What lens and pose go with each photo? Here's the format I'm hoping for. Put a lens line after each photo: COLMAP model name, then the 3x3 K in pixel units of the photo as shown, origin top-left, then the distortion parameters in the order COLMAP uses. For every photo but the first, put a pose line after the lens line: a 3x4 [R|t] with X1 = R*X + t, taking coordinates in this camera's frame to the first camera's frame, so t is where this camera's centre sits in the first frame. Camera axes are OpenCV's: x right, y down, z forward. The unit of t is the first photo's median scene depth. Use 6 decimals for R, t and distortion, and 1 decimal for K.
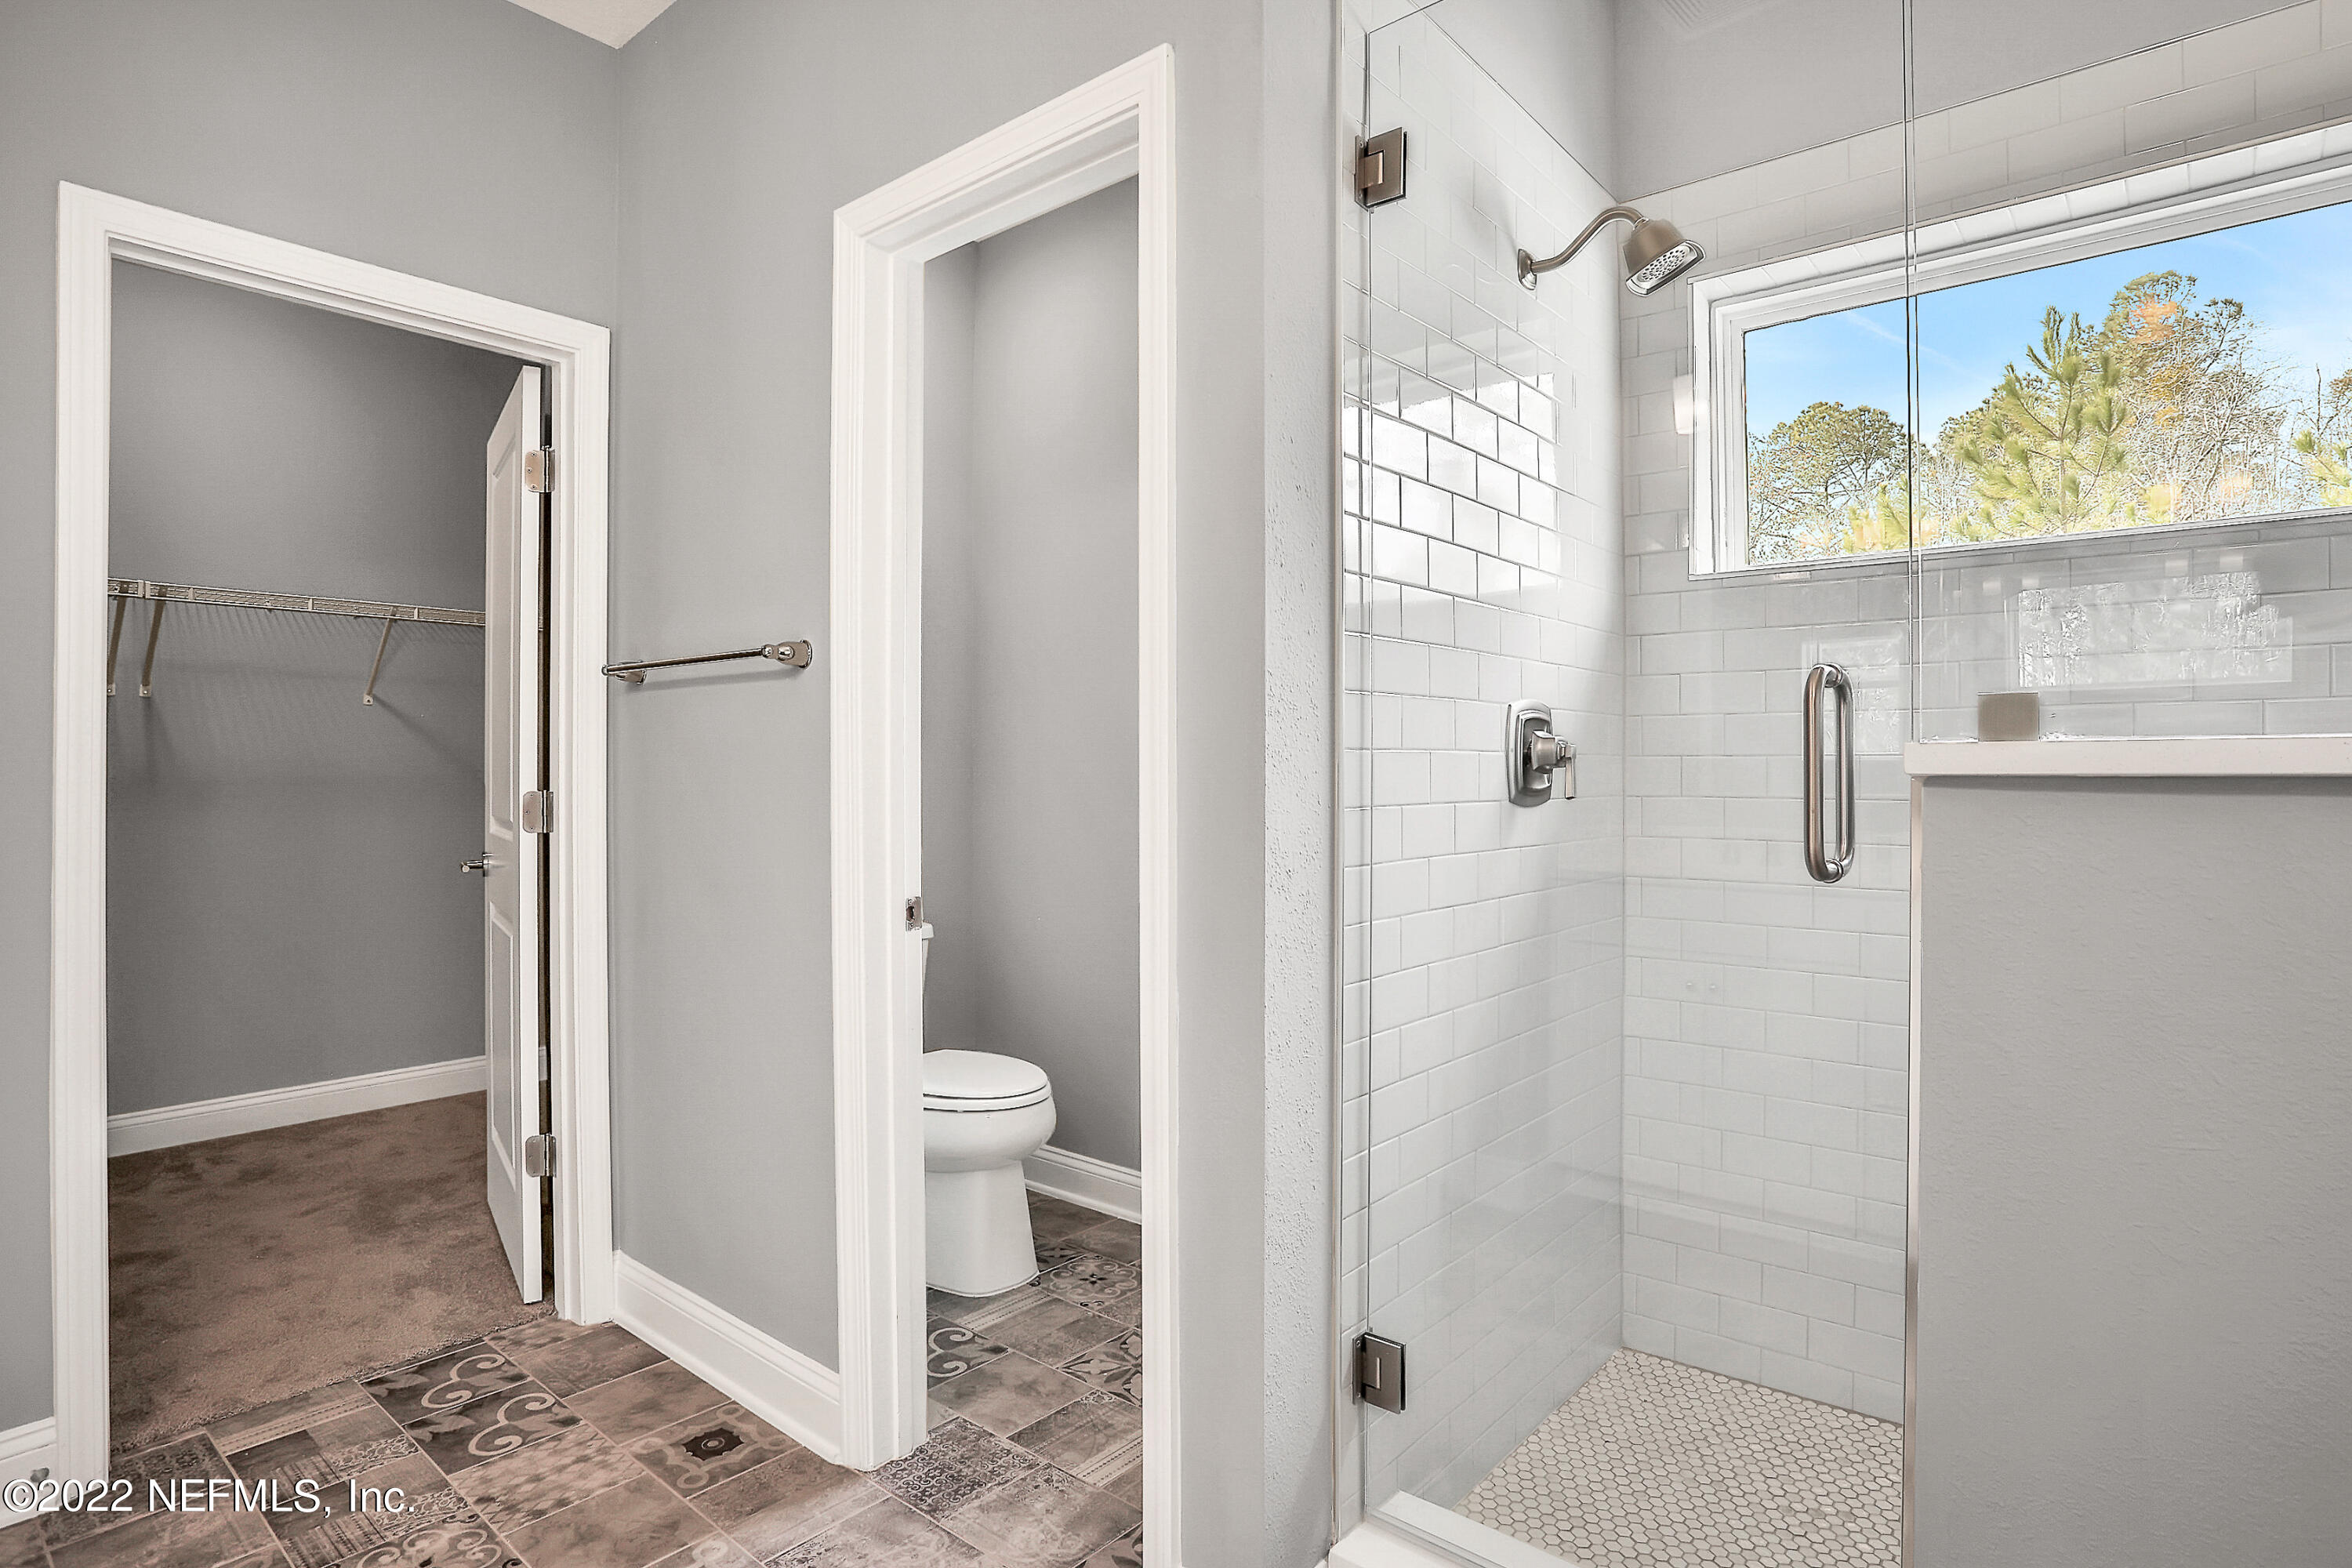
lens RADIAL K [[1223.3, 0, 1176.4], [0, 1223.3, 772.0], [0, 0, 1]] dist [-0.043709, 0.011108]
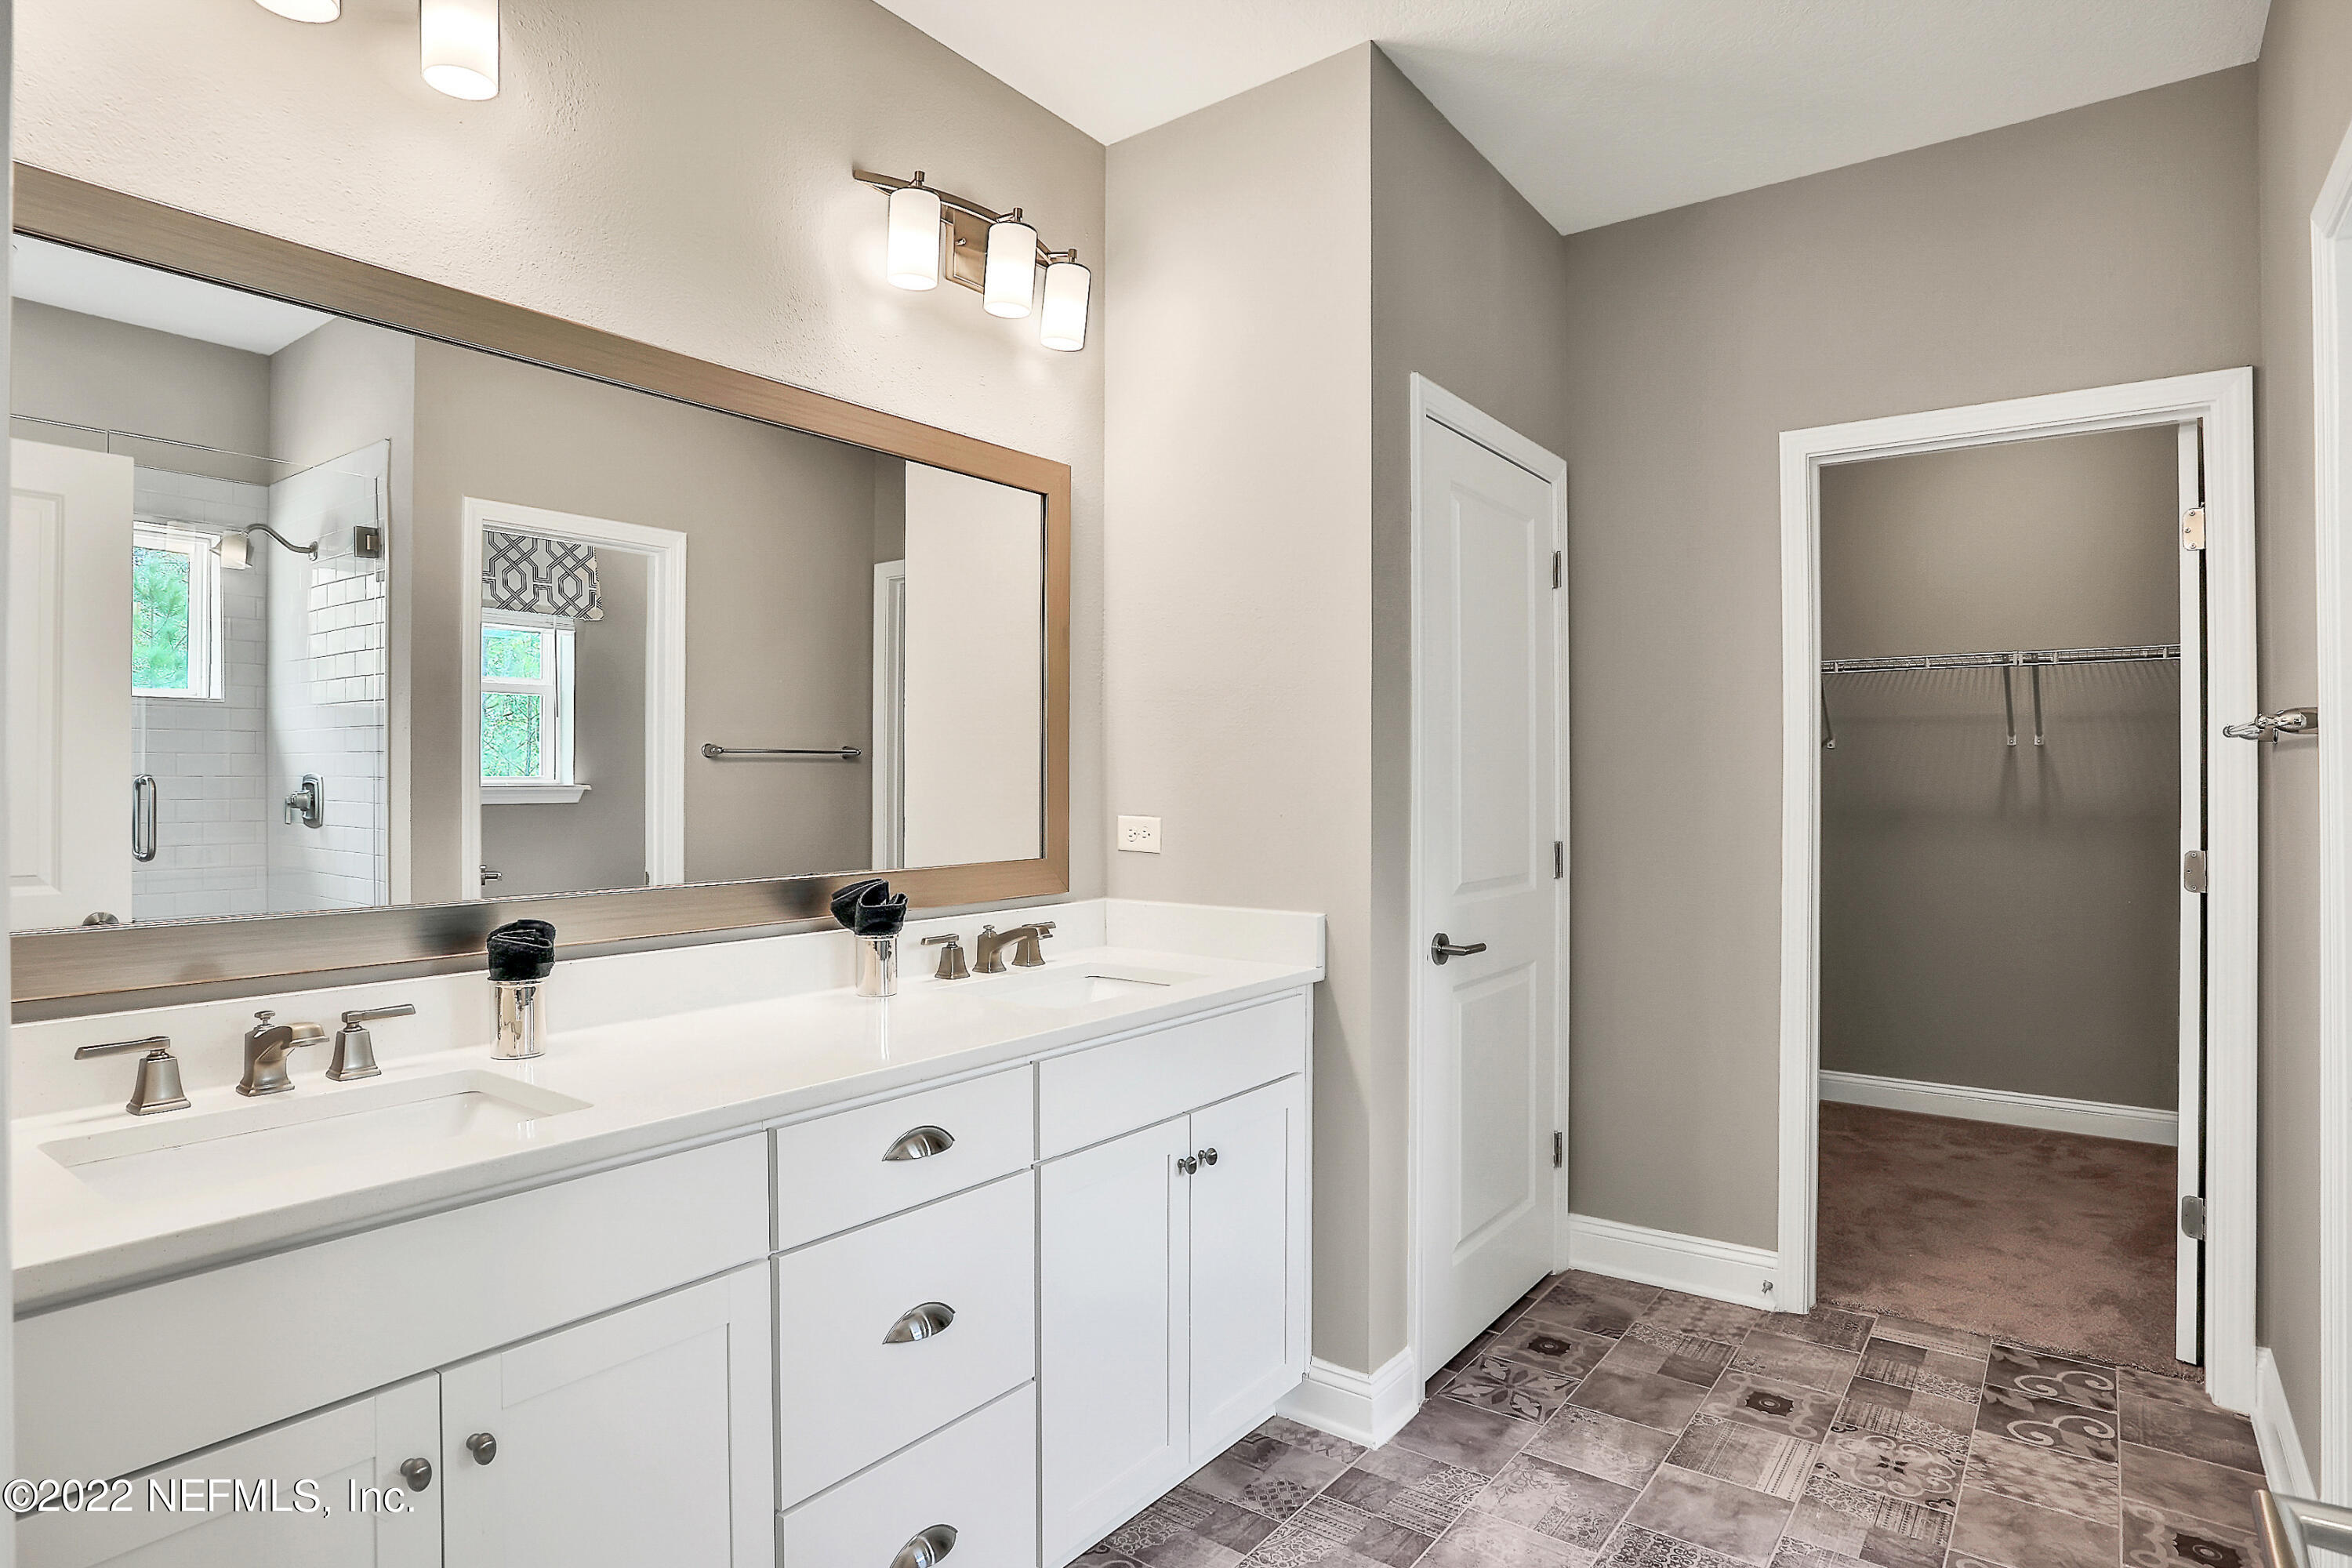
lens RADIAL K [[1242.3, 0, 1176.0], [0, 1242.3, 784.0], [0, 0, 1]] dist [-0.012468, 0.000310]
pose [[0.057333, 0.004081, -0.998347, 0.521106], [0.004844, 0.999979, 0.004366, -0.057436], [0.998343, -0.005086, 0.057312, 0.126332]]
